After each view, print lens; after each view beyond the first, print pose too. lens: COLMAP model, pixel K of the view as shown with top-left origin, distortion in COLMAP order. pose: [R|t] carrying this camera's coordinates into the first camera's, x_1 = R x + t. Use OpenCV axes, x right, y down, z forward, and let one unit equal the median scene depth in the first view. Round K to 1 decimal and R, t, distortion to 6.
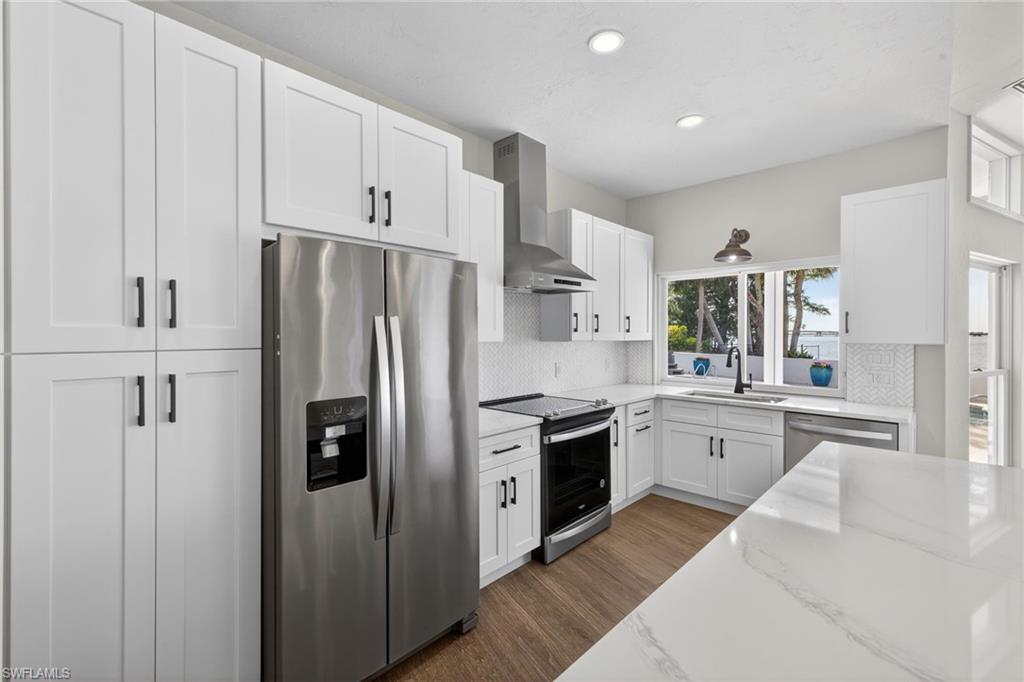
lens RADIAL K [[439.1, 0, 508.1], [0, 439.1, 334.8], [0, 0, 1]] dist [0.013114, -0.000057]
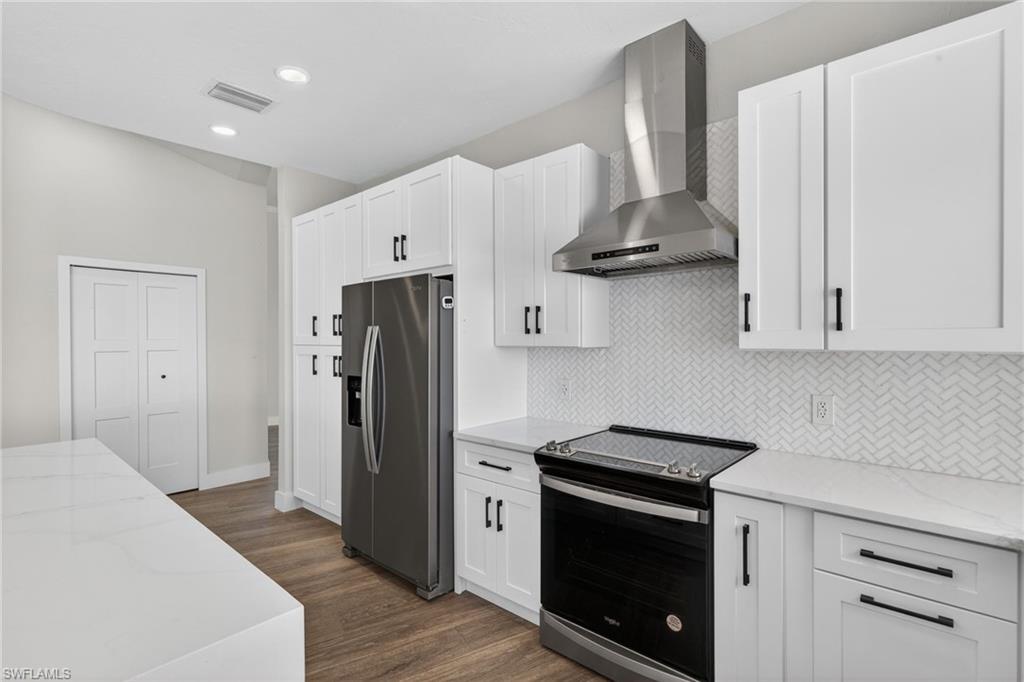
lens RADIAL K [[486.2, 0, 512.0], [0, 486.2, 341.0], [0, 0, 1]] dist [0.013540, 0.000125]
pose [[0.037847, 0.005432, -0.999269, 0.777102], [0.004136, 0.999976, 0.005592, 0.000507], [0.999275, -0.004344, 0.037824, 0.784192]]
